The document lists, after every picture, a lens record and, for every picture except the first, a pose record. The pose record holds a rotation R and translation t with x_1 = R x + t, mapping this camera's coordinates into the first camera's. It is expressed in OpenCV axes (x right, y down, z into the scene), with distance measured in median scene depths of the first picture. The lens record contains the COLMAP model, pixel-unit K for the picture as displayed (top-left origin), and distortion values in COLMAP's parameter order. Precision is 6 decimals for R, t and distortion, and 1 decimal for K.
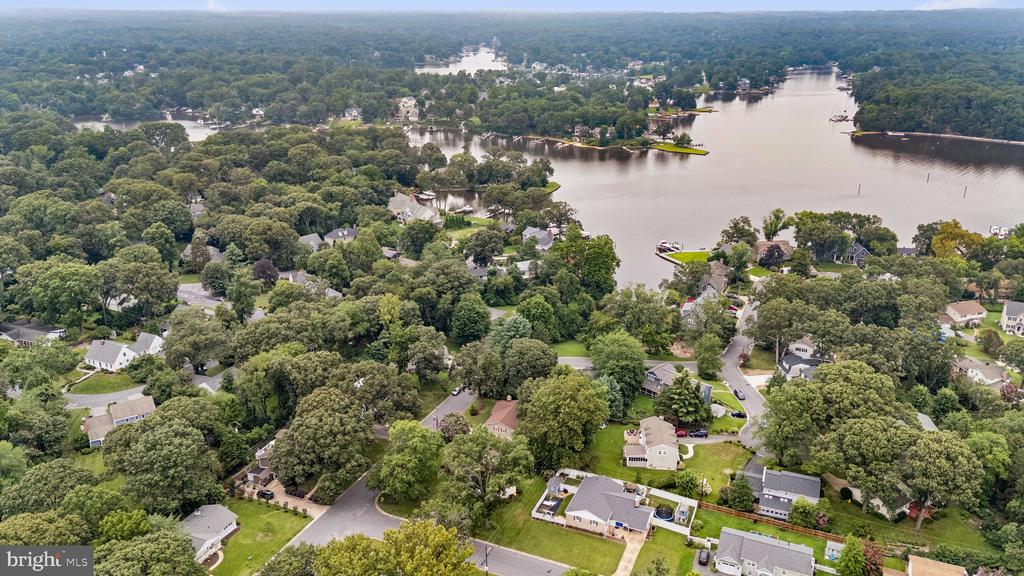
lens RADIAL K [[729.3, 0, 512.0], [0, 729.3, 288.0], [0, 0, 1]] dist [0.060116, -0.064988]
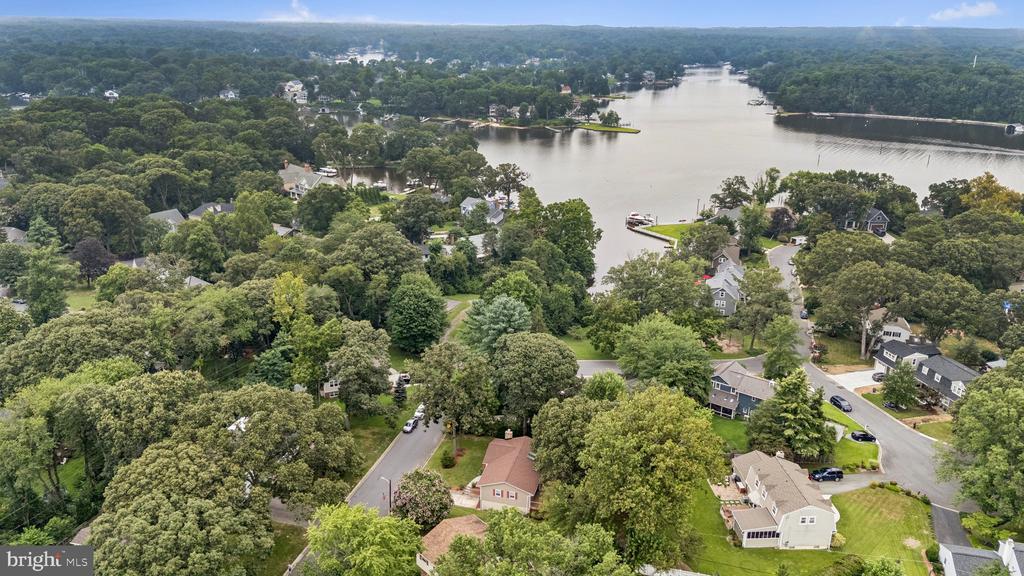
lens RADIAL K [[729.3, 0, 512.0], [0, 729.3, 288.0], [0, 0, 1]] dist [0.060116, -0.064988]
pose [[0.989165, -0.035957, 0.142334, -0.050597], [0.037567, 0.999257, -0.008643, 0.024107], [-0.141918, 0.013897, 0.989781, 0.260878]]
